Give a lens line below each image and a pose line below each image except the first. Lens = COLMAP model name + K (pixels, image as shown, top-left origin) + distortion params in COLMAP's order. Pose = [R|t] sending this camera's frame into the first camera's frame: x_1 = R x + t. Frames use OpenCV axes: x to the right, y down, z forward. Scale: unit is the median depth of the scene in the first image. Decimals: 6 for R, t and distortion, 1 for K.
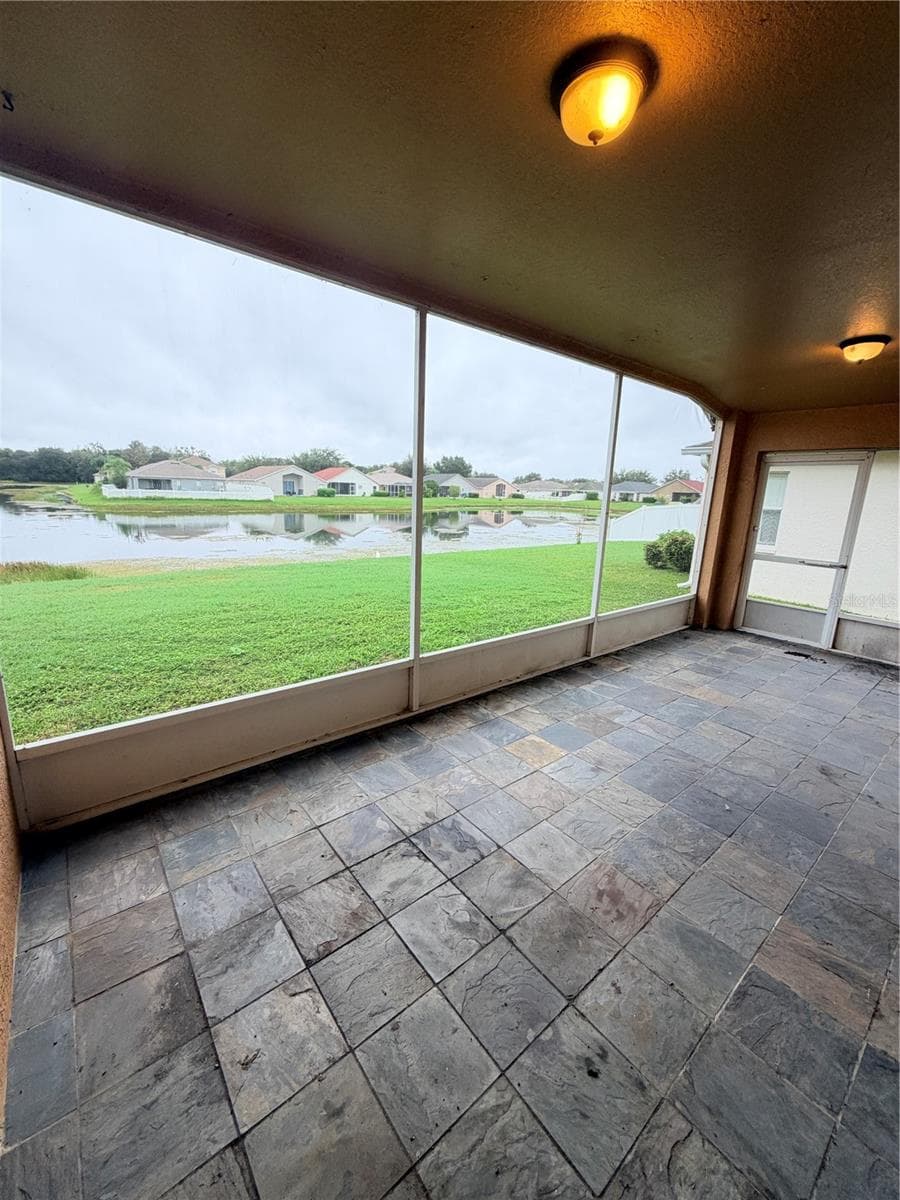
lens RADIAL K [[476.7, 0, 447.7], [0, 476.7, 599.9], [0, 0, 1]] dist [-0.008782, -0.000088]
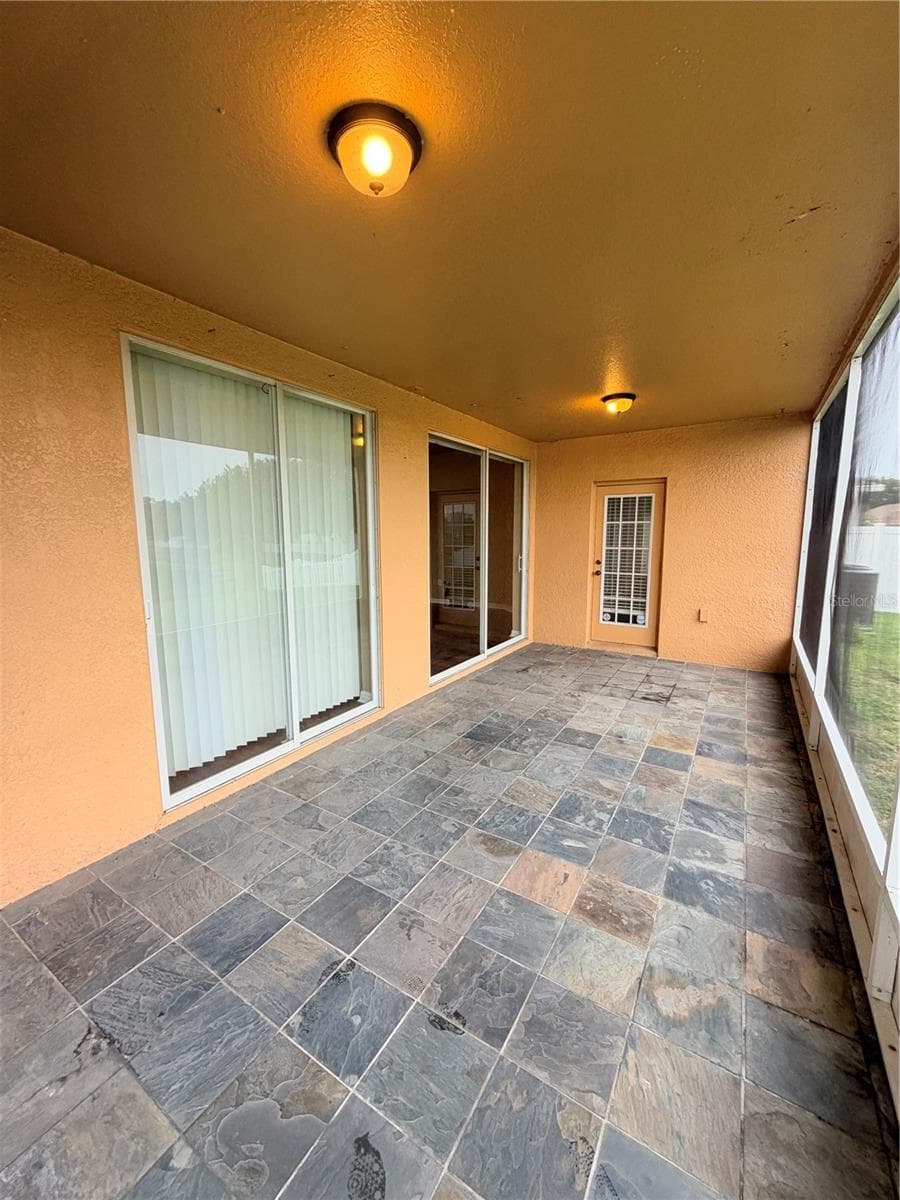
lens RADIAL K [[476.7, 0, 447.7], [0, 476.7, 599.9], [0, 0, 1]] dist [-0.008782, -0.000088]
pose [[-0.945200, 0.018125, -0.325987, 0.089940], [-0.098143, 0.936507, 0.336634, -0.029473], [0.311391, 0.350180, -0.883408, 0.143625]]
